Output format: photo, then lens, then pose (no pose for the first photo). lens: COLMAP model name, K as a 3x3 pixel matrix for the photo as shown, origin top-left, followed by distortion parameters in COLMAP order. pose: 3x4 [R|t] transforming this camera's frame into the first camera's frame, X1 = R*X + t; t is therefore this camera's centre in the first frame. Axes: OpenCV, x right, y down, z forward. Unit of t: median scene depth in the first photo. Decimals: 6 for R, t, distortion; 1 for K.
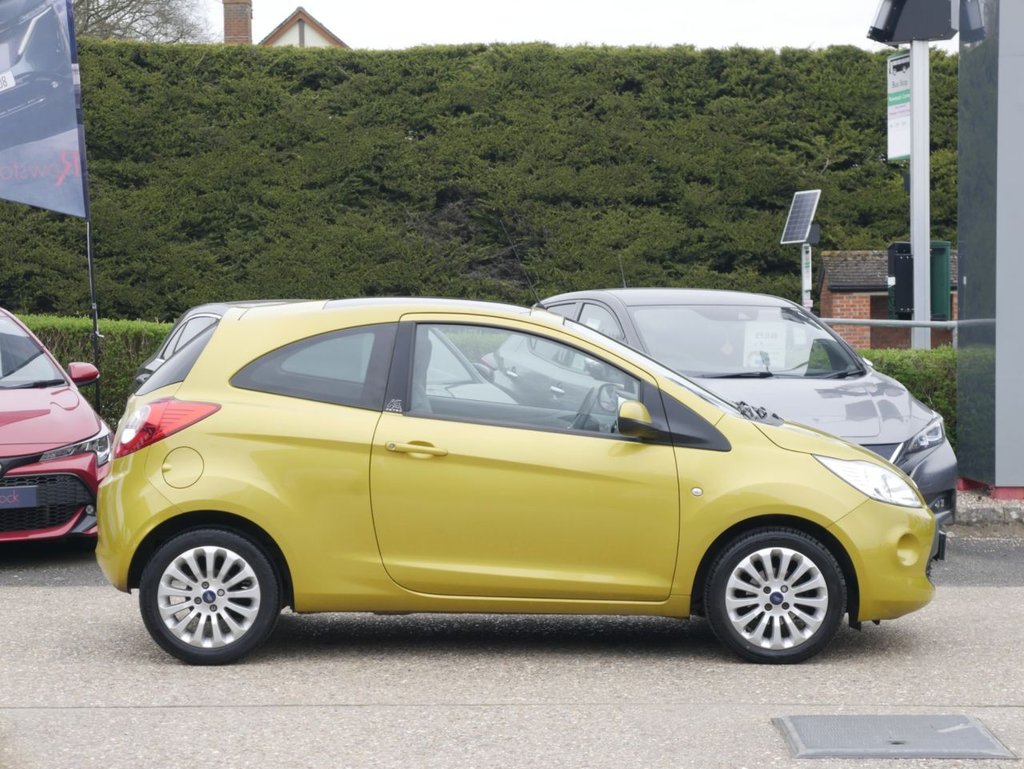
lens RADIAL K [[2397.1, 0, 494.6], [0, 2397.1, 374.4], [0, 0, 1]] dist [0.206152, 0.000000]
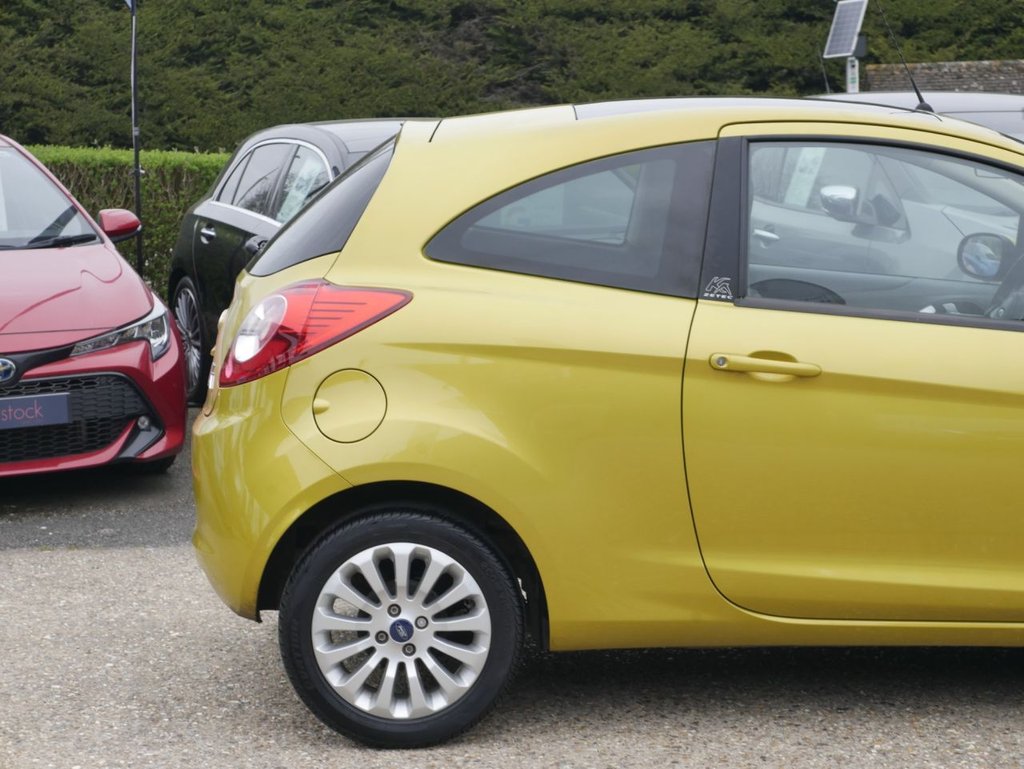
lens RADIAL K [[2397.1, 0, 507.3], [0, 2397.1, 384.4], [0, 0, 1]] dist [0.206152, 0.000000]
pose [[0.999802, -0.018583, 0.007083, -0.011866], [0.017994, 0.996971, 0.075658, -0.001010], [-0.008468, -0.075515, 0.997109, 0.053808]]
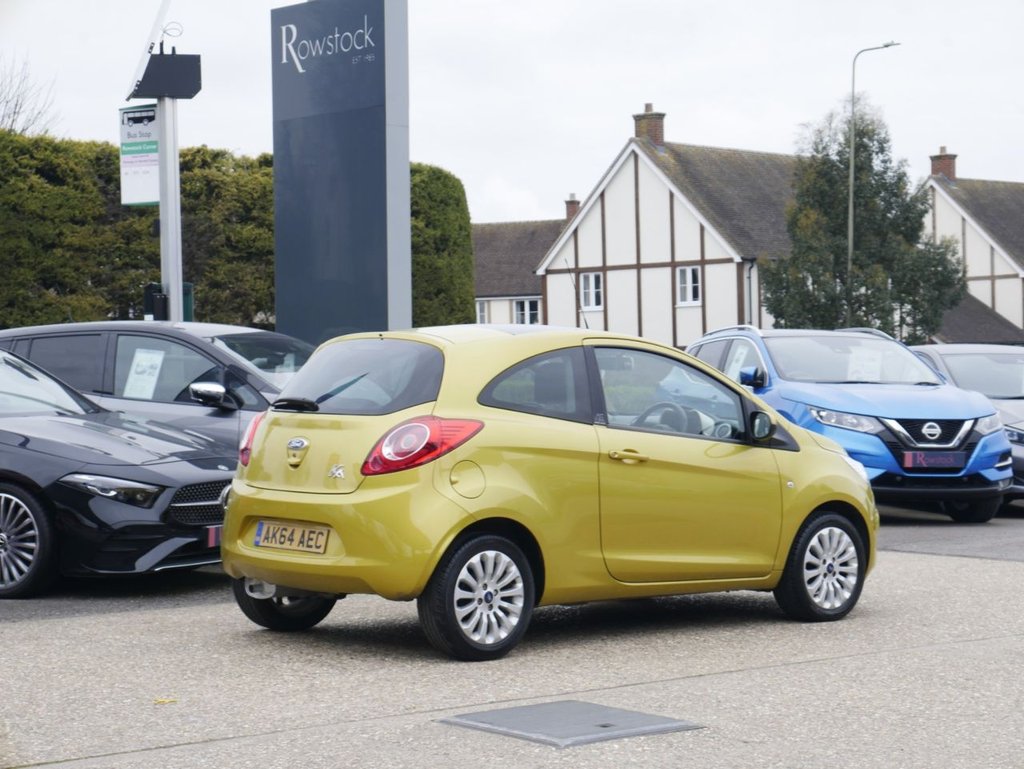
lens RADIAL K [[2397.1, 0, 511.2], [0, 2397.1, 387.1], [0, 0, 1]] dist [0.206152, 0.000000]
pose [[0.752037, -0.010505, 0.659037, -0.101622], [0.020297, 0.999768, -0.007224, 0.000664], [-0.658808, 0.018809, 0.752076, 0.021437]]
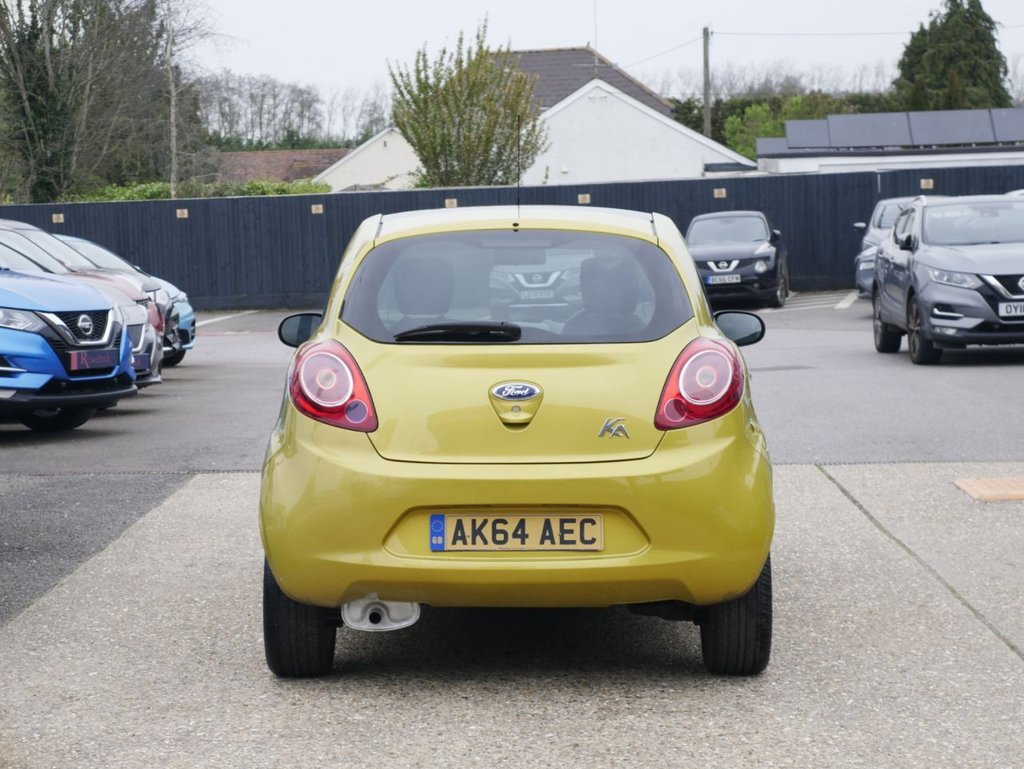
lens RADIAL K [[2413.0, 0, 510.4], [0, 2413.0, 385.5], [0, 0, 1]] dist [0.244792, 0.000000]
pose [[0.020427, -0.078791, 0.996682, -0.111517], [0.045720, 0.995921, 0.077793, -0.004645], [-0.998745, 0.043980, 0.023946, 0.130350]]
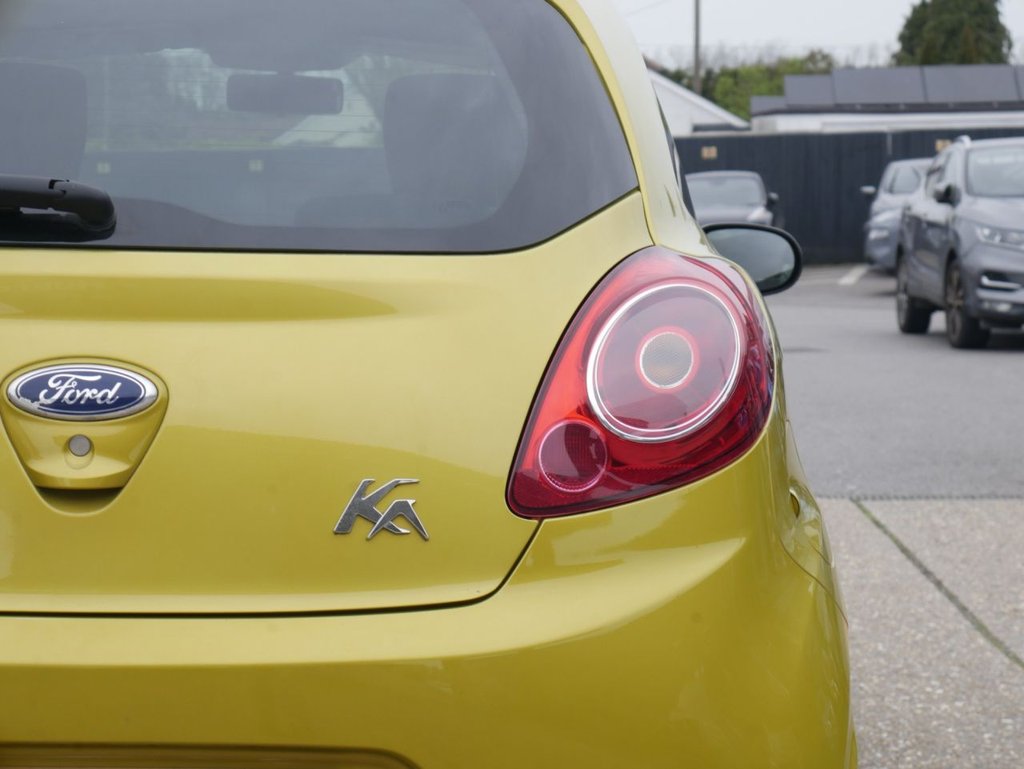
lens RADIAL K [[2397.1, 0, 507.8], [0, 2397.1, 389.8], [0, 0, 1]] dist [0.206152, 0.000000]
pose [[0.017410, -0.088724, 0.995904, -0.050167], [0.026173, 0.995754, 0.088253, 0.000174], [-0.999506, 0.024530, 0.019658, 0.126521]]
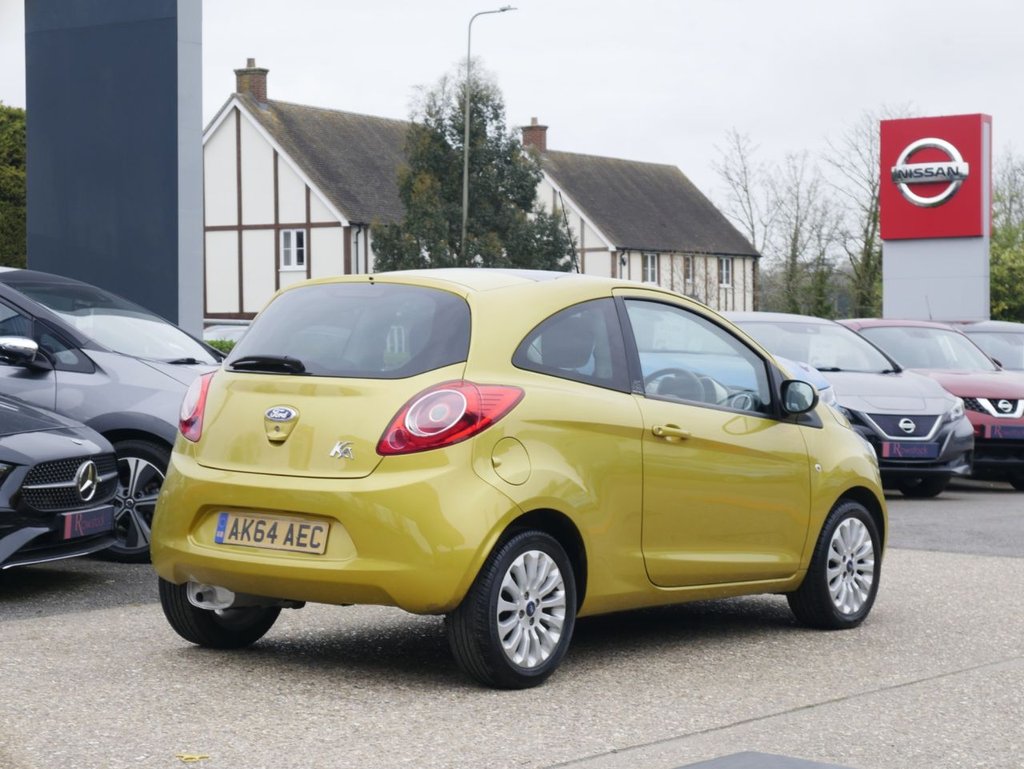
lens RADIAL K [[2397.1, 0, 522.1], [0, 2397.1, 389.2], [0, 0, 1]] dist [0.206152, 0.000000]
pose [[0.606890, -0.011016, 0.794709, -0.099466], [0.006145, 0.999939, 0.009168, 0.000643], [-0.794762, -0.000681, 0.606921, 0.058610]]
